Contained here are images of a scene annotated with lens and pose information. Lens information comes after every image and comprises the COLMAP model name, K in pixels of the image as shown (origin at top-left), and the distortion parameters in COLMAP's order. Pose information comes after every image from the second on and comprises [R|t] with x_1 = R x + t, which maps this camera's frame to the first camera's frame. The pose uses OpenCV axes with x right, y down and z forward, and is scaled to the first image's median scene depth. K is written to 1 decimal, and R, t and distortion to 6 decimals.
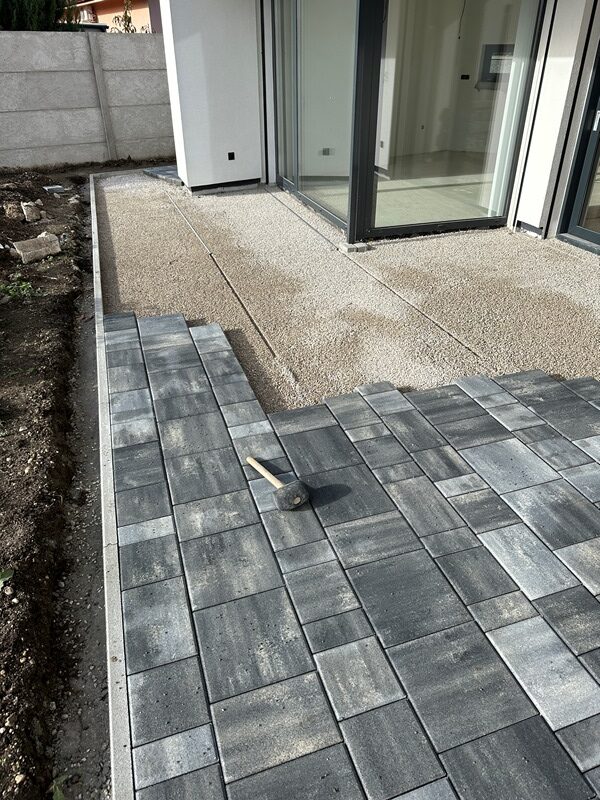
lens RADIAL K [[545.8, 0, 300.0], [0, 545.8, 400.0], [0, 0, 1]] dist [0.070501, -0.089403]
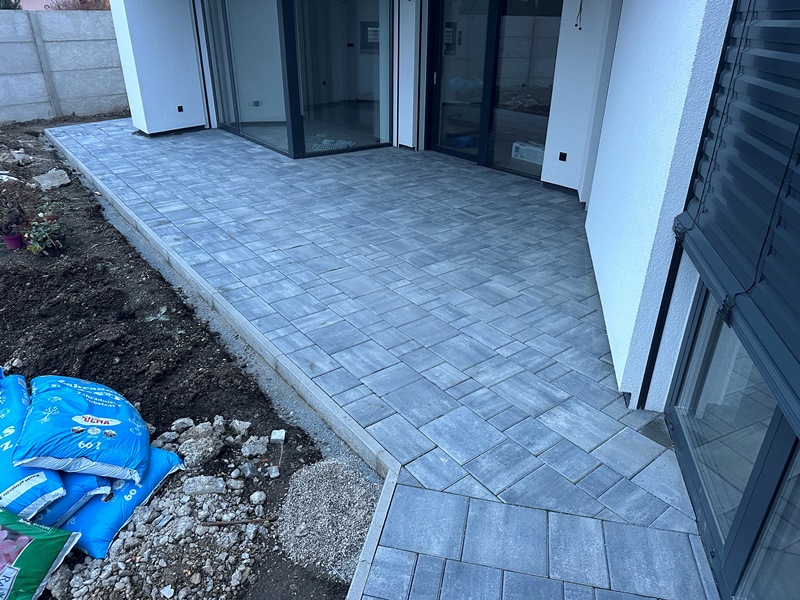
lens RADIAL K [[556.0, 0, 400.0], [0, 556.0, 300.0], [0, 0, 1]] dist [0.042861, -0.042415]
pose [[0.945706, -0.135667, 0.295354, -0.082749], [0.160050, 0.985290, -0.059890, 0.139037], [-0.282884, 0.103910, 0.953509, -0.304223]]
